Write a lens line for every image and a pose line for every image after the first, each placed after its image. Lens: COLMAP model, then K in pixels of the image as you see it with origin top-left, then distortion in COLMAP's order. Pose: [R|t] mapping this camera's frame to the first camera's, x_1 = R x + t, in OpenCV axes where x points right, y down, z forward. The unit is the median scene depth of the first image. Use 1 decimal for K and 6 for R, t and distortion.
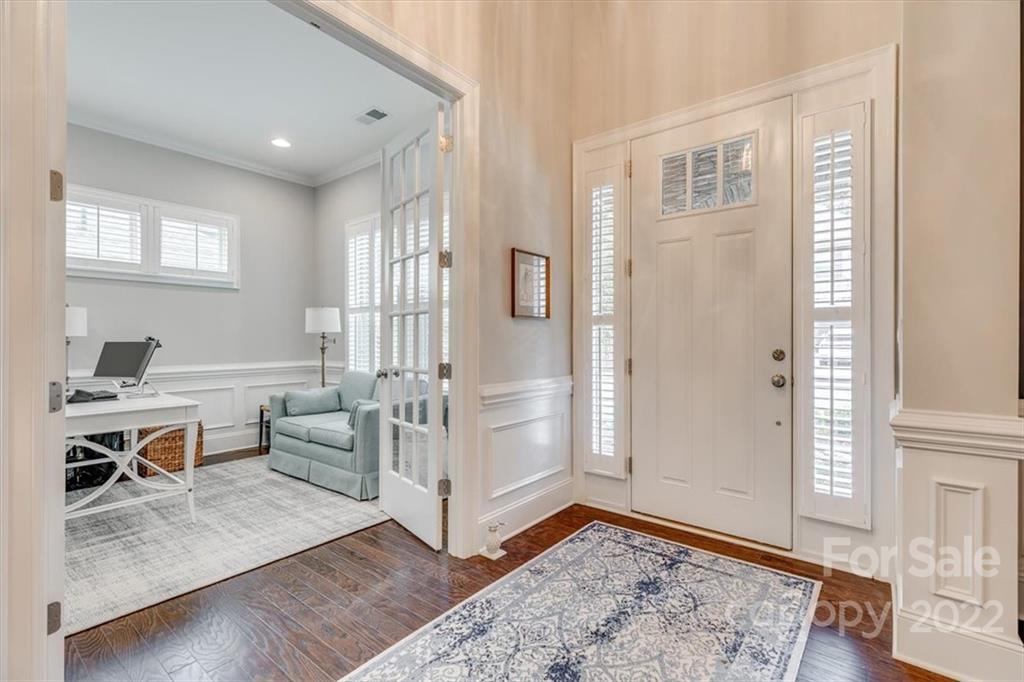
lens RADIAL K [[467.3, 0, 511.8], [0, 467.3, 338.5], [0, 0, 1]] dist [-0.001106, 0.000825]
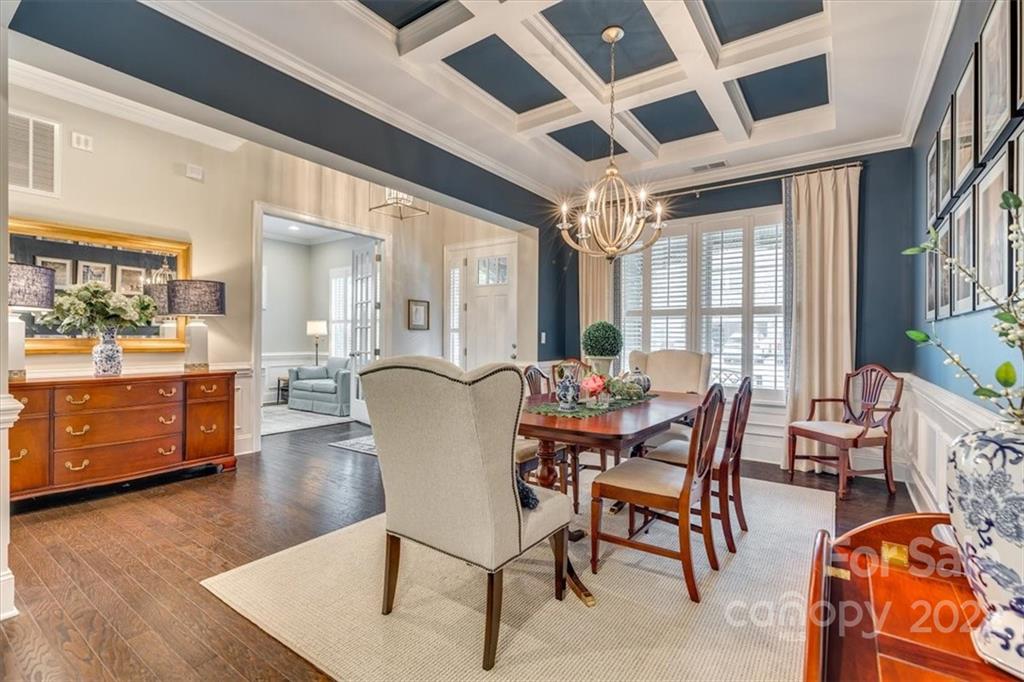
lens RADIAL K [[467.3, 0, 511.7], [0, 467.3, 341.4], [0, 0, 1]] dist [-0.001106, 0.000825]
pose [[0.998351, 0.007035, 0.056972, 0.322162], [-0.007107, 0.999974, 0.001076, 0.006245], [-0.056963, -0.001479, 0.998375, -1.134738]]
